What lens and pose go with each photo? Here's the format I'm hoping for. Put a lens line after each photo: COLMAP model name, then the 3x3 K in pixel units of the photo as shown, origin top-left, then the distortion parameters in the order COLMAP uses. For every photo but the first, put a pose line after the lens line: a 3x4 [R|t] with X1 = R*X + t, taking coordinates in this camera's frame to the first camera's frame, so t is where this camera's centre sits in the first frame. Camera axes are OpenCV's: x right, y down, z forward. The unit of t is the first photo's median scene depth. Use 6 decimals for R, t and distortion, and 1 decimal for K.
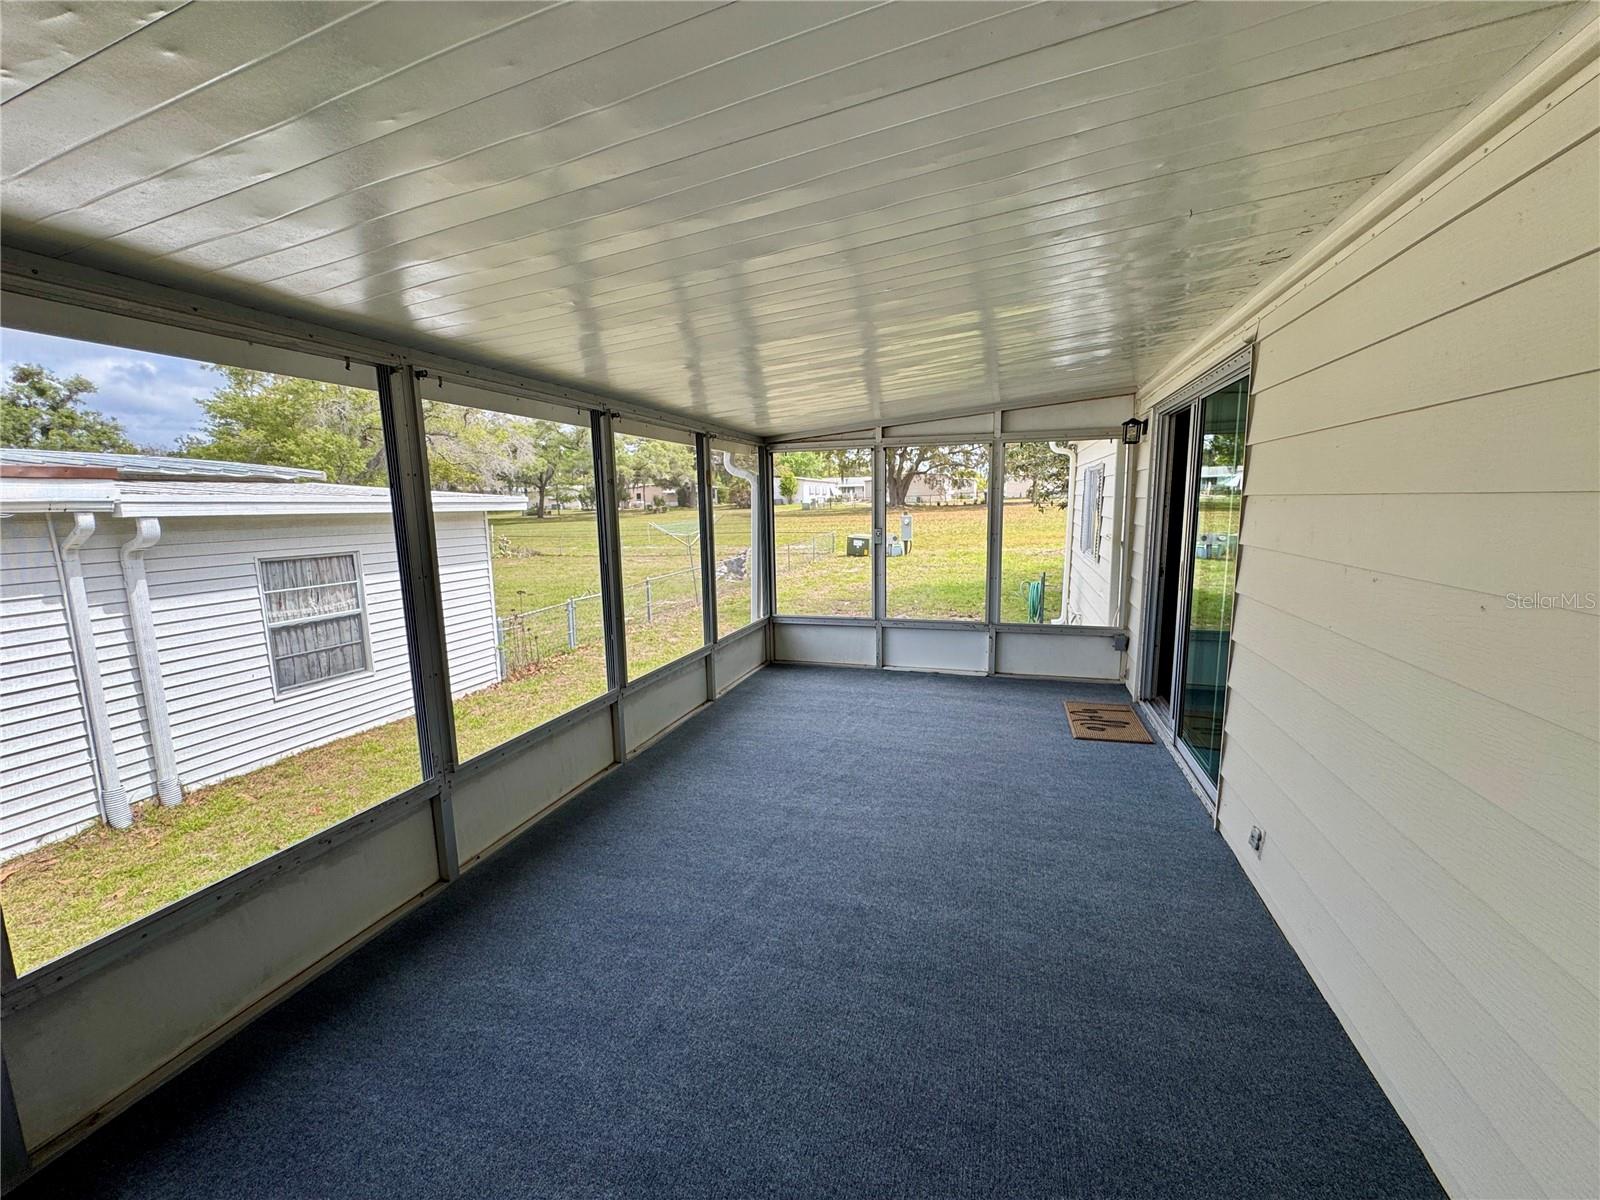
lens RADIAL K [[633.2, 0, 803.0], [0, 633.2, 603.8], [0, 0, 1]] dist [-0.003281, 0.000895]
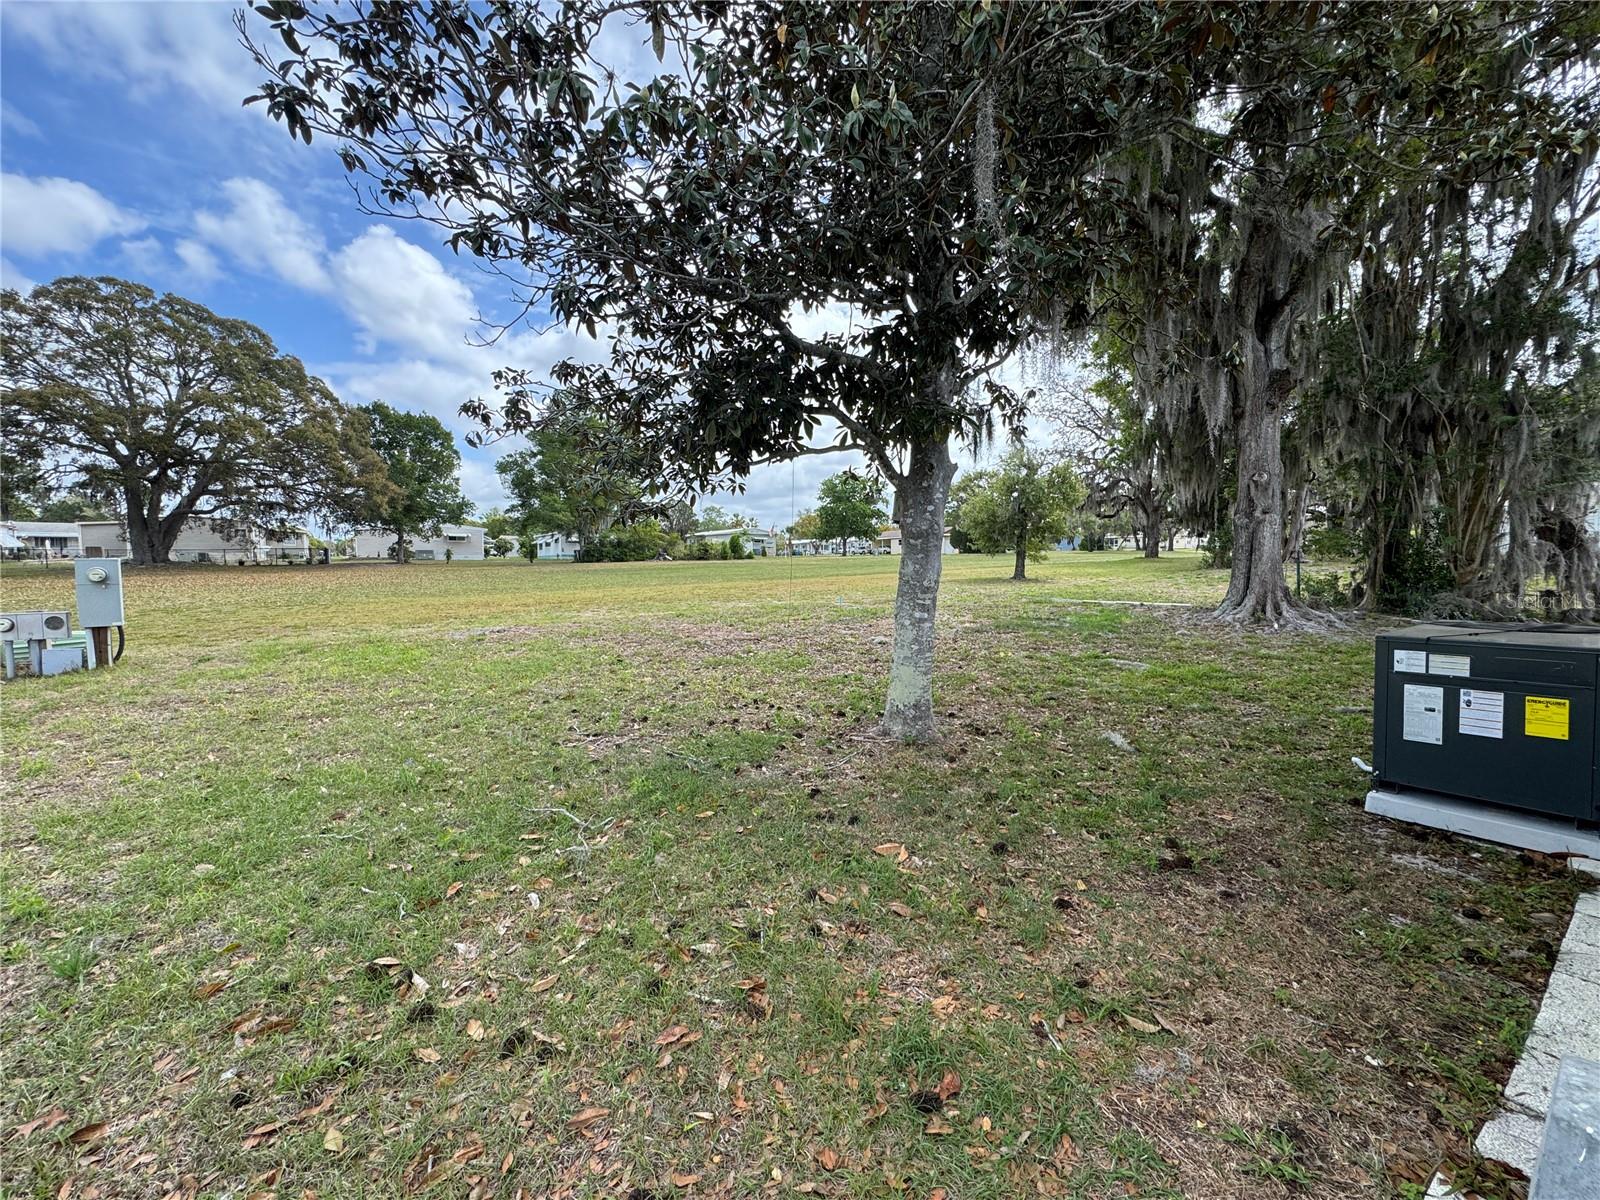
lens RADIAL K [[633.2, 0, 805.1], [0, 633.2, 602.6], [0, 0, 1]] dist [-0.003281, 0.000895]
pose [[0.597777, -0.032619, 0.800998, 0.036121], [0.118681, 0.991763, -0.048183, -0.015066], [-0.792828, 0.123866, 0.596725, 0.143952]]
